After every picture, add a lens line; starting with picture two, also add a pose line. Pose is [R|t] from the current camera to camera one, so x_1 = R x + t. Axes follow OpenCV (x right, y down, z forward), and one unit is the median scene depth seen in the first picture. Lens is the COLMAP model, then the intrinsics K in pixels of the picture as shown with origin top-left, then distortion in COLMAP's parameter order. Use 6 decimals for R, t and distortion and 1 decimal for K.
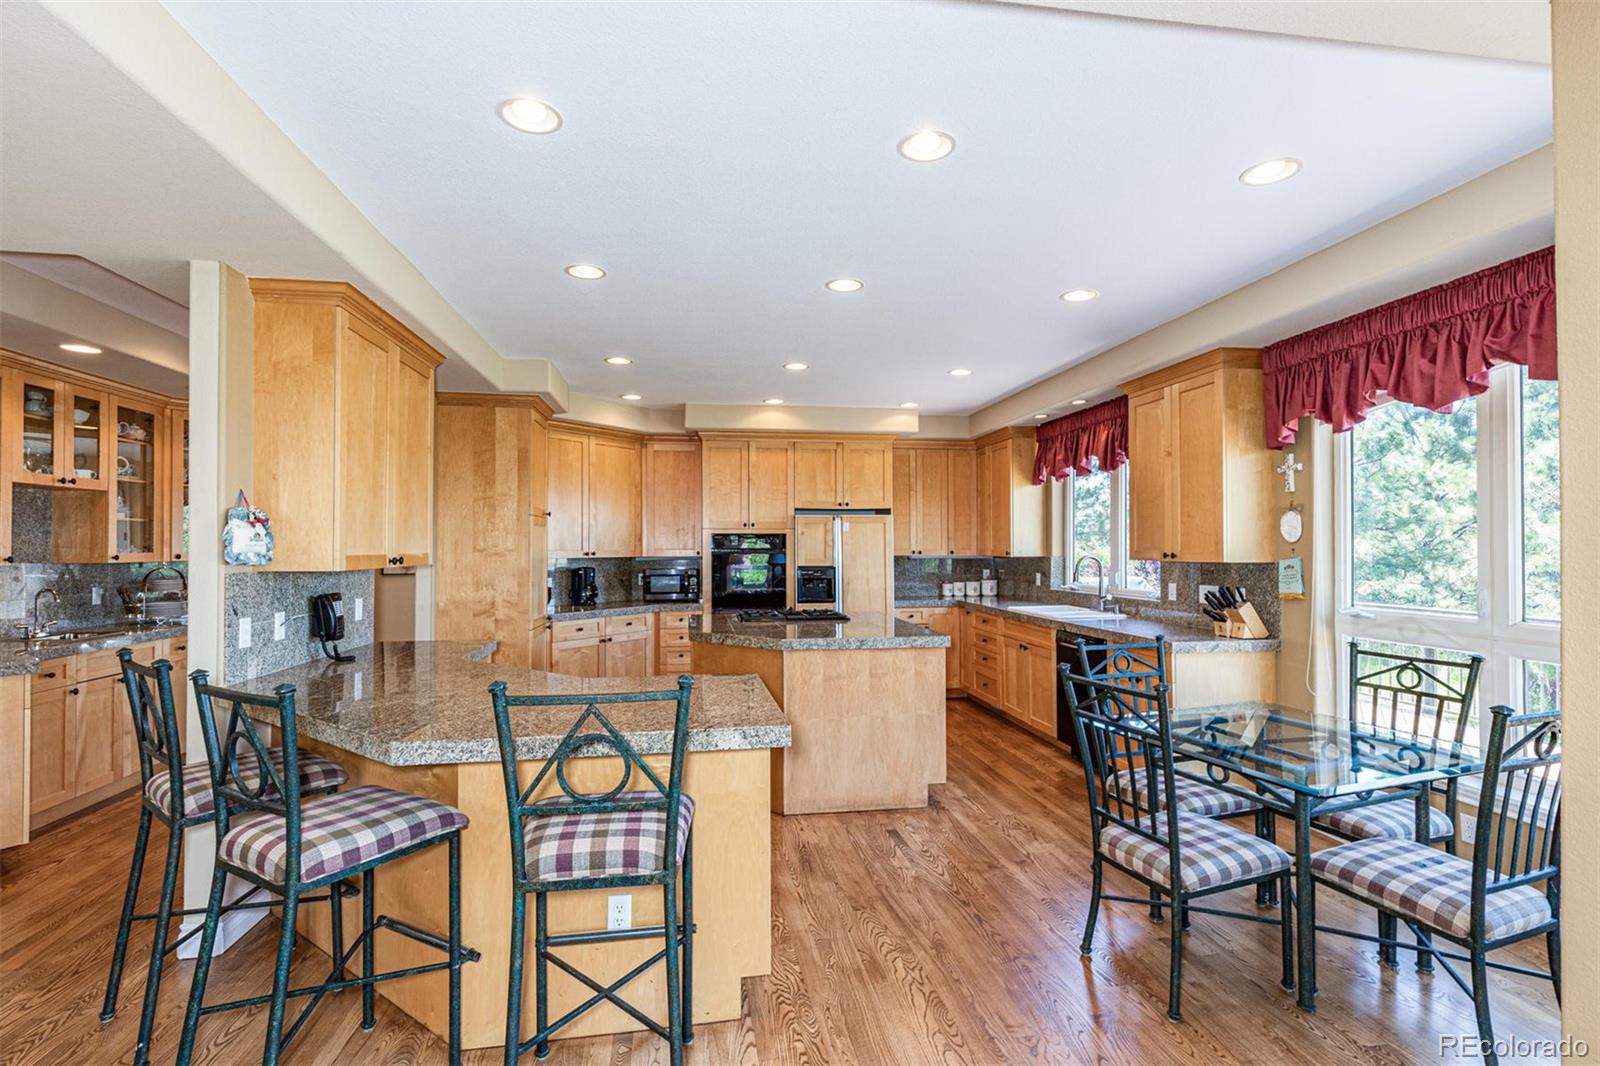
lens RADIAL K [[737.8, 0, 797.2], [0, 737.8, 538.9], [0, 0, 1]] dist [0.011306, -0.000159]
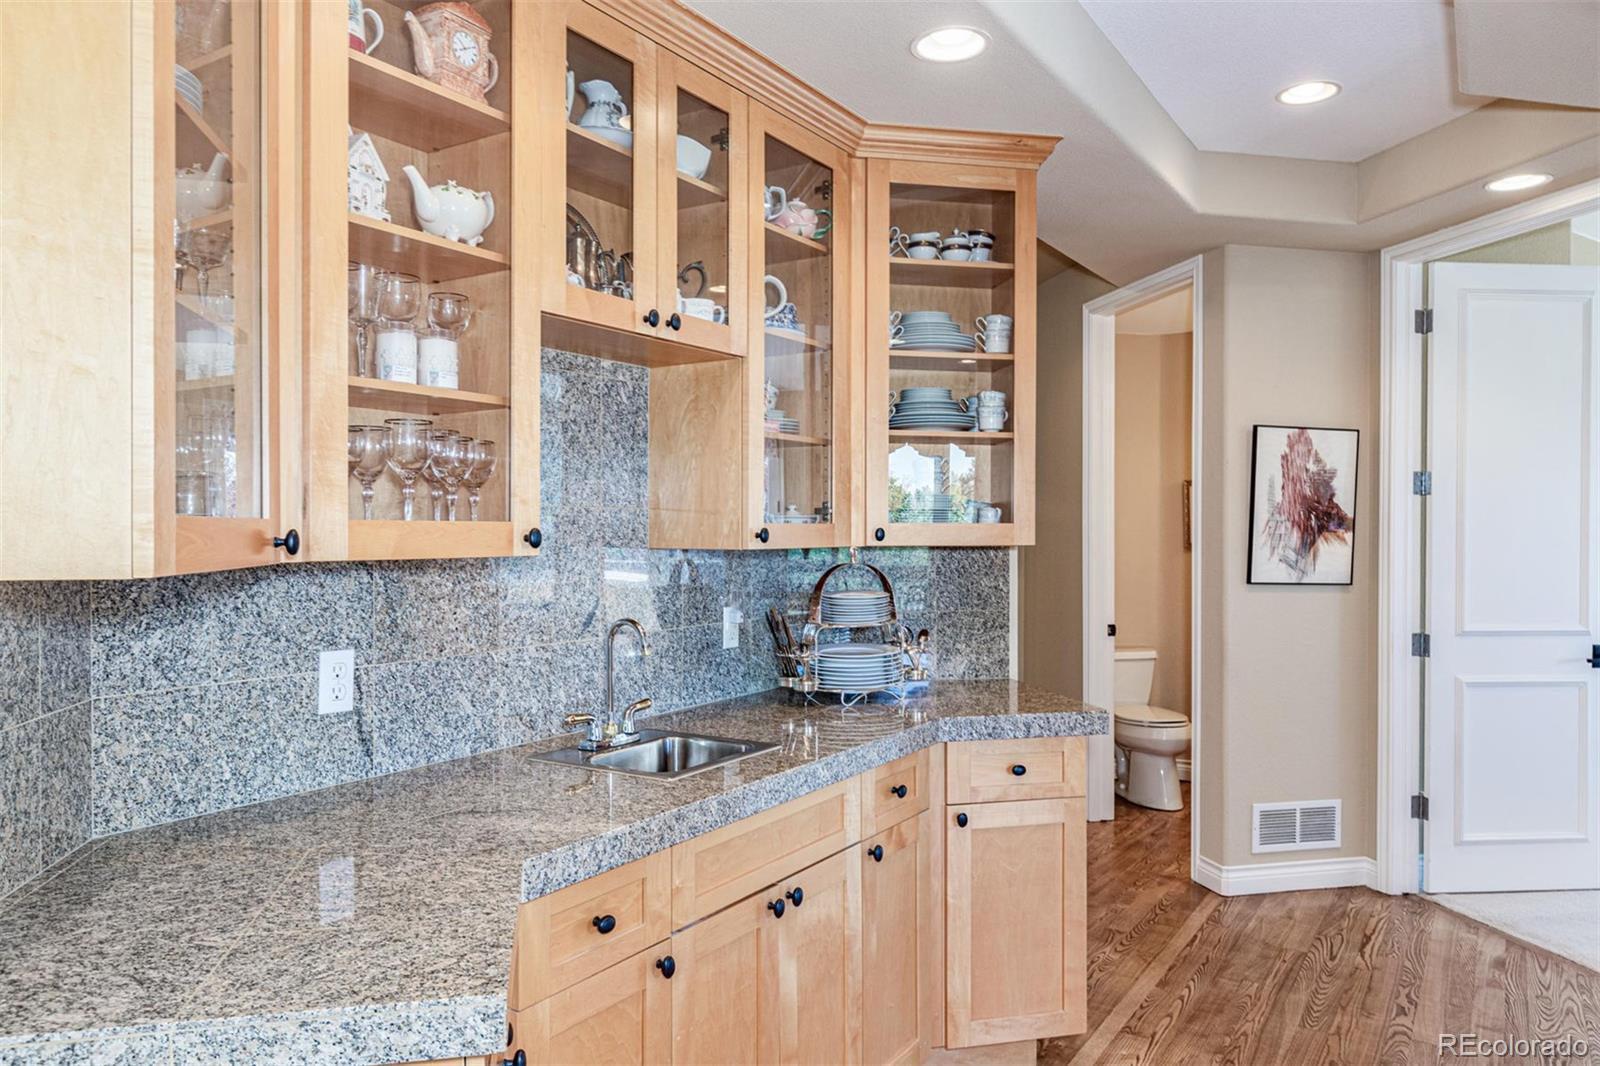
lens RADIAL K [[1109.8, 0, 800.0], [0, 1109.8, 533.0], [0, 0, 1]] dist [-0.000919, -0.000125]
pose [[0.756125, 0.006645, -0.654394, -0.543455], [0.004262, 0.999877, 0.015078, 0.015689], [0.654414, -0.014190, 0.756003, 0.599059]]
